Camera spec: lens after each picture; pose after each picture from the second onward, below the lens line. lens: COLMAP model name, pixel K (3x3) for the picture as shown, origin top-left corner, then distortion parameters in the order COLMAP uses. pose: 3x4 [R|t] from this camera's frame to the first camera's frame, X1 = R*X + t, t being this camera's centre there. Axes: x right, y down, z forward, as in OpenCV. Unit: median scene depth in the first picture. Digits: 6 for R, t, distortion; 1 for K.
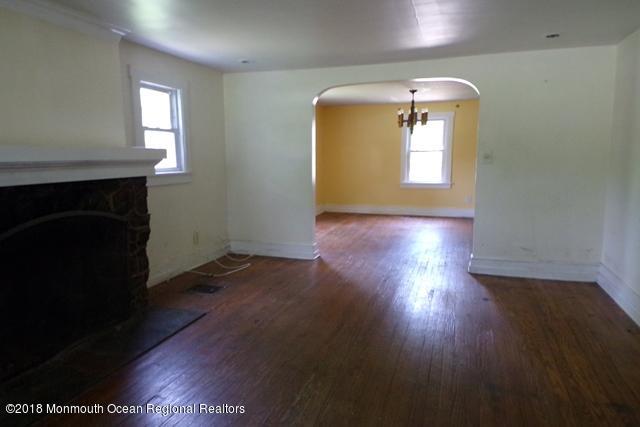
lens RADIAL K [[430.9, 0, 320.0], [0, 430.9, 213.5], [0, 0, 1]] dist [0.200146, -0.273954]
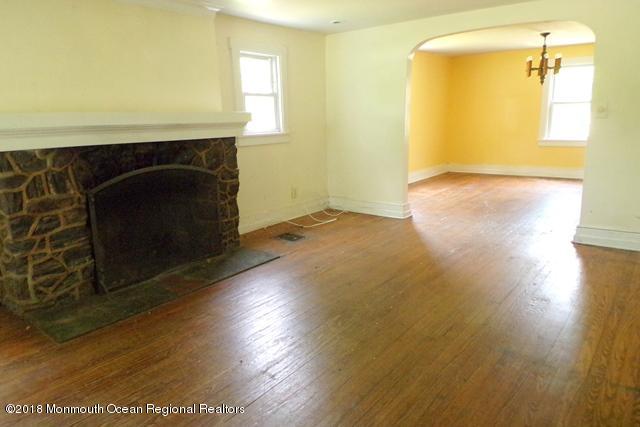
lens RADIAL K [[430.9, 0, 320.0], [0, 430.9, 213.5], [0, 0, 1]] dist [0.200146, -0.273954]
pose [[0.939655, 0.053448, -0.337923, 0.182019], [-0.022171, 0.995158, 0.095750, 0.001776], [0.341405, -0.082480, 0.936290, -0.018889]]
